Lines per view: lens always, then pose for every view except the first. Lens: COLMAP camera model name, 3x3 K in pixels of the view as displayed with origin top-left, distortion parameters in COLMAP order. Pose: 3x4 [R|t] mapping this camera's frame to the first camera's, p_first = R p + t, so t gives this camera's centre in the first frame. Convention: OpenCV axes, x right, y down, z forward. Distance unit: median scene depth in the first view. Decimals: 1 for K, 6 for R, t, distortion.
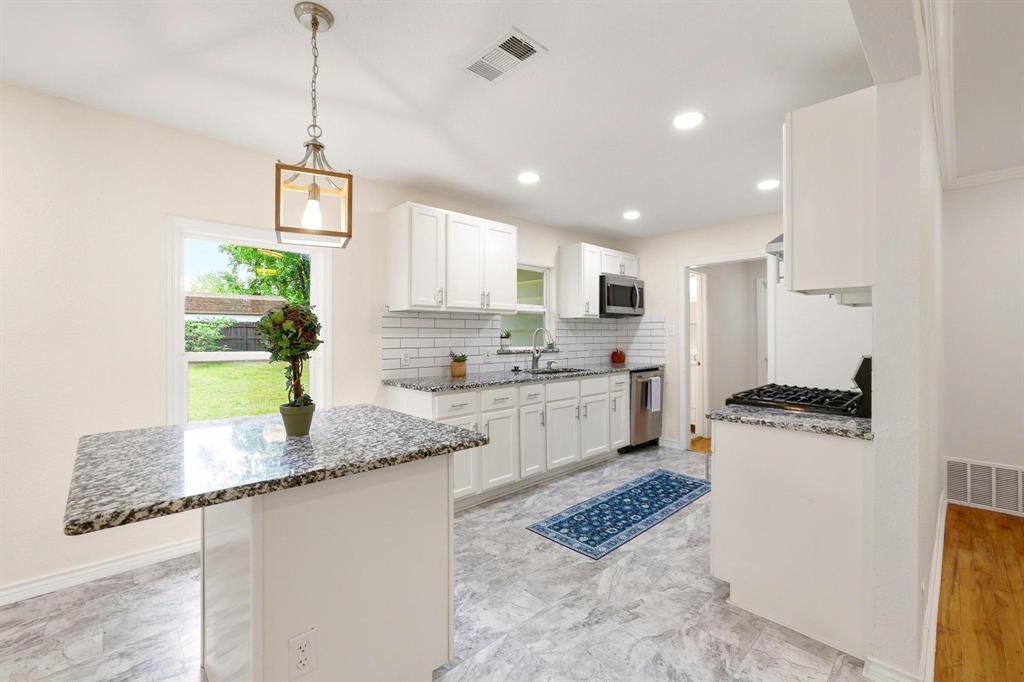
lens RADIAL K [[438.3, 0, 533.1], [0, 438.3, 327.8], [0, 0, 1]] dist [-0.025509, 0.004179]
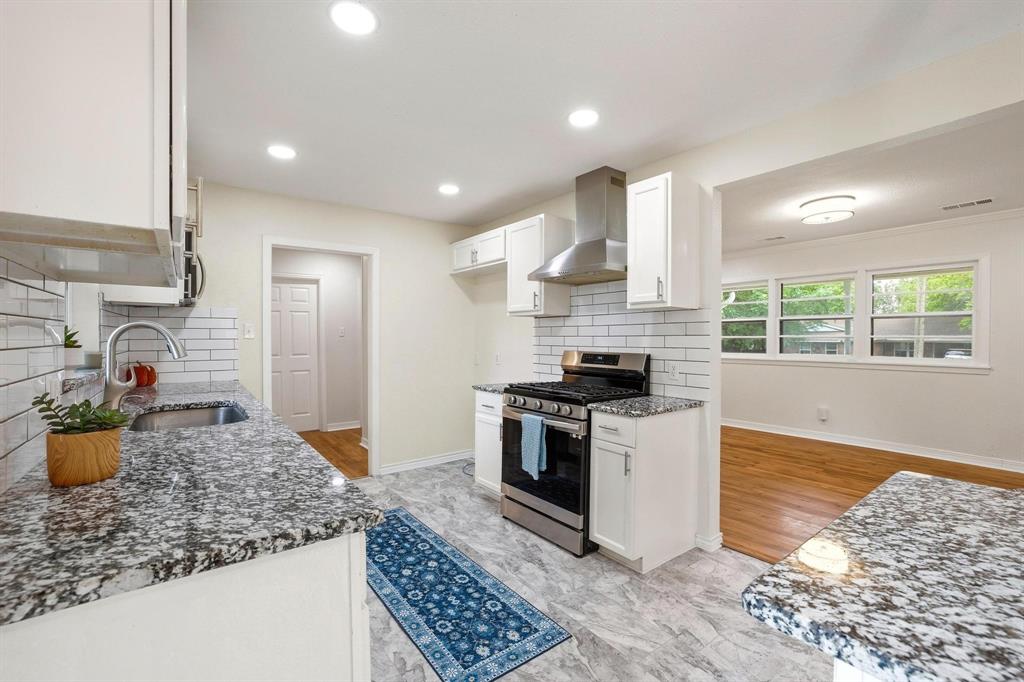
lens RADIAL K [[438.3, 0, 494.4], [0, 438.3, 330.9], [0, 0, 1]] dist [-0.025509, 0.004179]
pose [[0.156747, 0.011585, 0.987571, -0.505247], [-0.017717, 0.999803, -0.008916, 0.009087], [-0.987480, -0.016099, 0.156921, 0.825841]]
